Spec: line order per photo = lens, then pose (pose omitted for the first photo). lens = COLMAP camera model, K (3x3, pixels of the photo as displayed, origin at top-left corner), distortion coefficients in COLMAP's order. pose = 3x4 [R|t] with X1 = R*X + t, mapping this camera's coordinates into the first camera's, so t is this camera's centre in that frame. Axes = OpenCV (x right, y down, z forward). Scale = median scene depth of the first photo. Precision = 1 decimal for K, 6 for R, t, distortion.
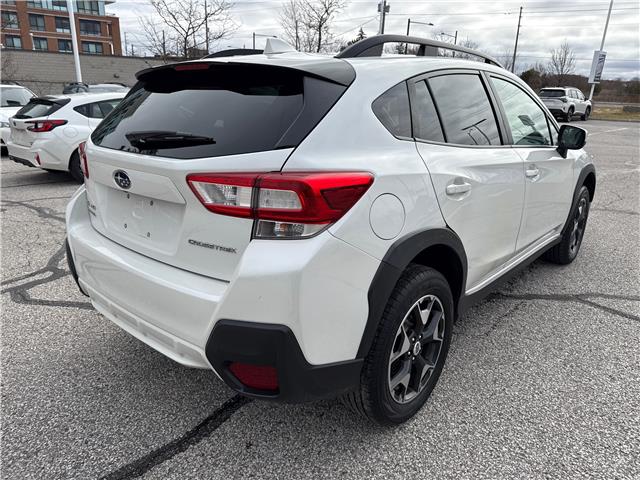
lens RADIAL K [[454.4, 0, 320.9], [0, 454.4, 241.1], [0, 0, 1]] dist [0.043077, -0.055730]
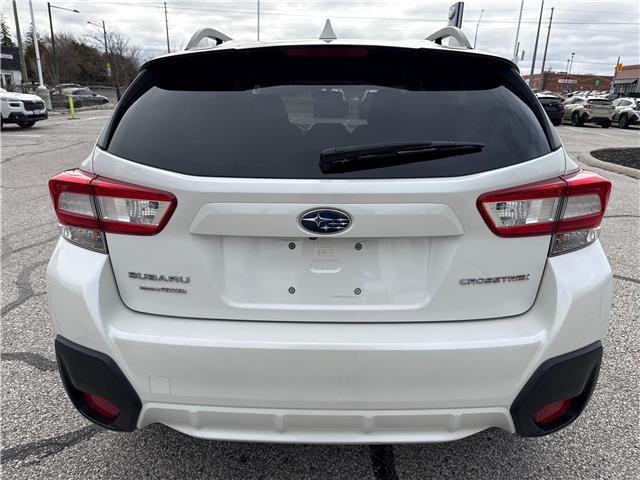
lens RADIAL K [[454.4, 0, 321.5], [0, 454.4, 236.6], [0, 0, 1]] dist [0.043077, -0.055730]
pose [[0.790629, -0.203054, 0.577646, -0.940660], [0.198429, 0.977466, 0.072007, -0.182618], [-0.579251, 0.057691, 0.813105, 0.526520]]
